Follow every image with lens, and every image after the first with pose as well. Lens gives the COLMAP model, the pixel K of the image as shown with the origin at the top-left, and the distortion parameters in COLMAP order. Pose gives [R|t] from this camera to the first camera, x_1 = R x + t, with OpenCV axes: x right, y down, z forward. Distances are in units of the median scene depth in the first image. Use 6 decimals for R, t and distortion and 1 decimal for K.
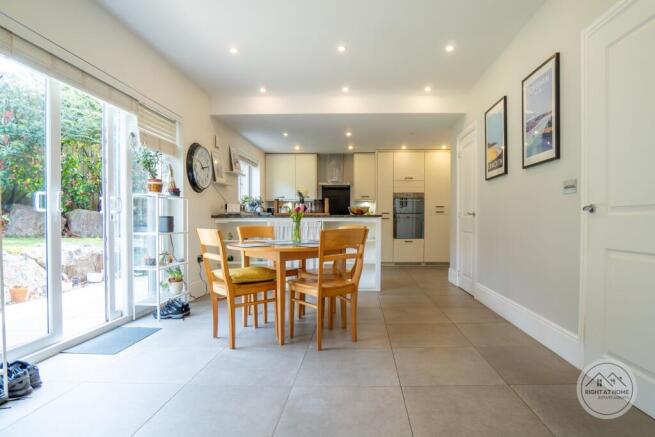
lens RADIAL K [[383.2, 0, 329.9], [0, 383.2, 223.1], [0, 0, 1]] dist [-0.049425, -0.000449]
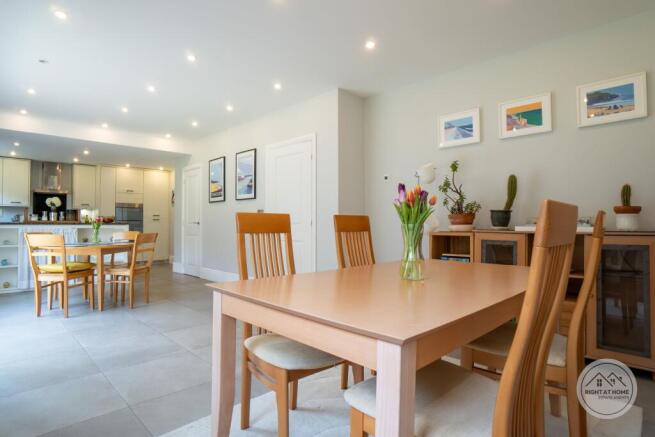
lens RADIAL K [[383.2, 0, 329.9], [0, 383.2, 223.1], [0, 0, 1]] dist [-0.049425, -0.000449]
pose [[0.686697, 0.004074, 0.726933, -0.426265], [0.004579, 0.999940, -0.009929, -0.006178], [-0.726930, 0.010147, 0.686637, -0.500768]]
